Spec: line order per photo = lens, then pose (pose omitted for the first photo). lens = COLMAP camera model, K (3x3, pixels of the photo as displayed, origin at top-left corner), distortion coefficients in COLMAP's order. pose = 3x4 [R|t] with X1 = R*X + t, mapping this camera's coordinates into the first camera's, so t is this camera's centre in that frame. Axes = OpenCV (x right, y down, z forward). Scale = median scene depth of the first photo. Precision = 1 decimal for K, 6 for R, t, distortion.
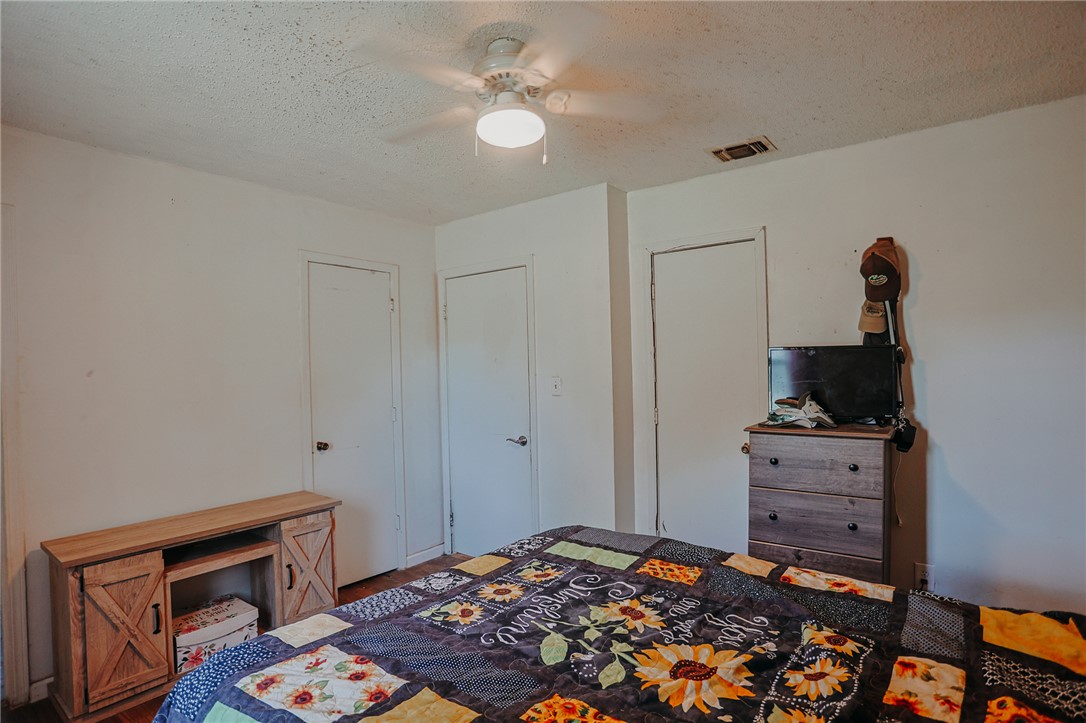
lens RADIAL K [[559.5, 0, 544.4], [0, 559.5, 366.2], [0, 0, 1]] dist [-0.078977, 0.037118]
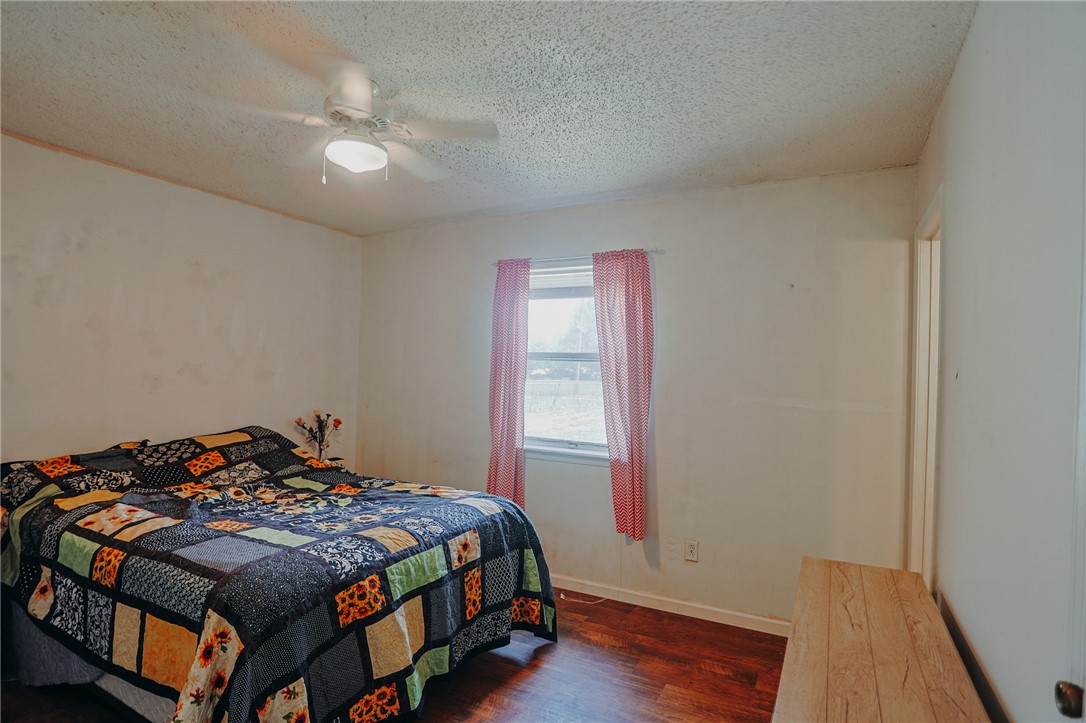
lens RADIAL K [[559.5, 0, 544.4], [0, 559.5, 366.2], [0, 0, 1]] dist [-0.078977, 0.037118]
pose [[-0.985975, -0.002734, -0.166871, -0.292828], [-0.003158, 0.999992, 0.002270, 0.001828], [0.166863, 0.002765, -0.985976, 2.488848]]
